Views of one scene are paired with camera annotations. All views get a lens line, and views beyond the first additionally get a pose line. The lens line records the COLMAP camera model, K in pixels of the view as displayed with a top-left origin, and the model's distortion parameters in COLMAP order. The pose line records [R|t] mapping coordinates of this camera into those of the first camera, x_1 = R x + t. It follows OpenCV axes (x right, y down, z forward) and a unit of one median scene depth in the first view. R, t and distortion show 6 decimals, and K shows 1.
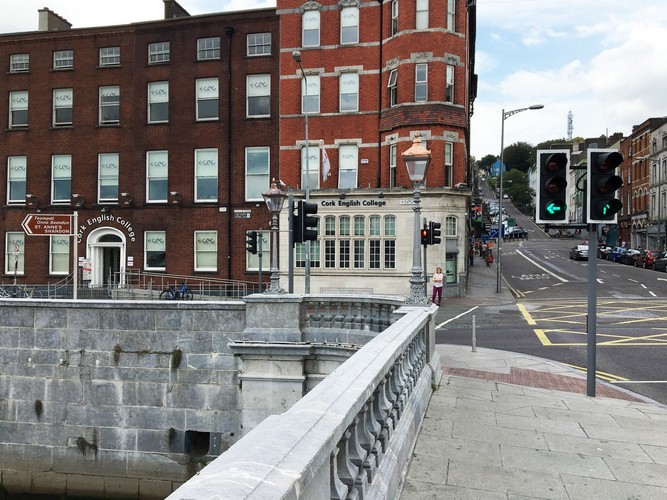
lens RADIAL K [[560.2, 0, 327.3], [0, 560.2, 249.5], [0, 0, 1]] dist [0.044314, -0.036047]
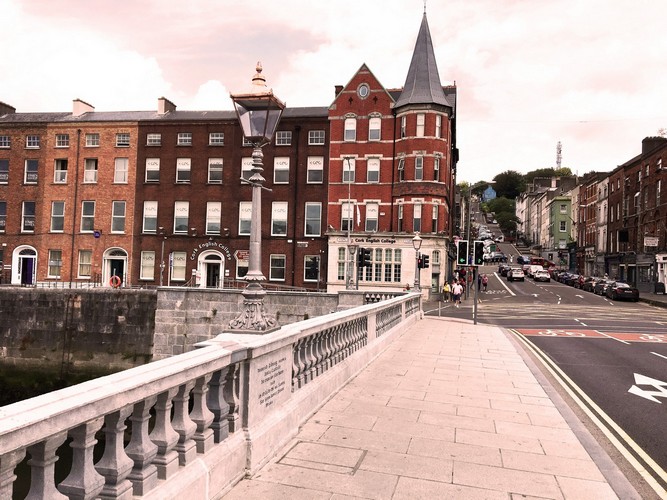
lens RADIAL K [[560.2, 0, 328.2], [0, 560.2, 235.6], [0, 0, 1]] dist [0.044314, -0.036047]
pose [[0.999504, 0.029899, 0.009845, -0.095900], [-0.029325, 0.998108, -0.054033, -0.006106], [-0.011442, 0.053717, 0.998491, -0.551820]]
